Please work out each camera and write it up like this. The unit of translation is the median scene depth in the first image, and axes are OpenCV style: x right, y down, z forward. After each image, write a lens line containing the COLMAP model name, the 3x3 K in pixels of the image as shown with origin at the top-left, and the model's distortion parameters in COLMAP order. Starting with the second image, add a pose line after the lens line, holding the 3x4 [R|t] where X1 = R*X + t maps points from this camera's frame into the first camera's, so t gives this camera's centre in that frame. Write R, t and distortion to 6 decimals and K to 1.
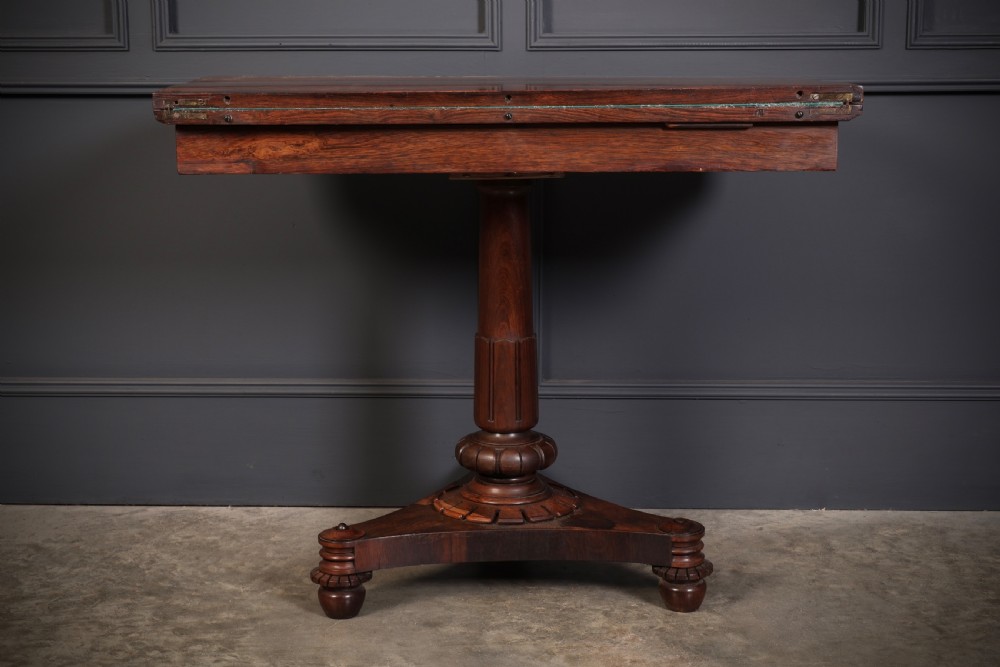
lens RADIAL K [[1596.3, 0, 500.0], [0, 1596.3, 333.5], [0, 0, 1]] dist [-0.014408, -0.000252]
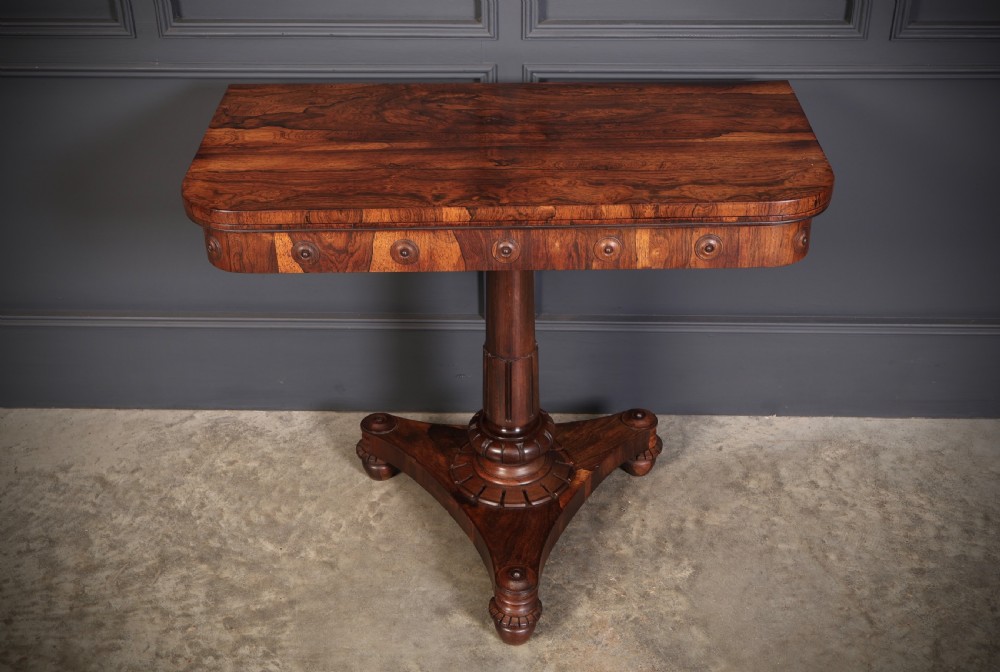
lens RADIAL K [[1261.9, 0, 495.7], [0, 1261.9, 331.9], [0, 0, 1]] dist [-0.000010, -0.013954]
pose [[0.999976, -0.005779, 0.003819, -0.004882], [0.003994, 0.931526, 0.363654, -0.315884], [-0.005659, -0.363630, 0.931526, 0.181533]]
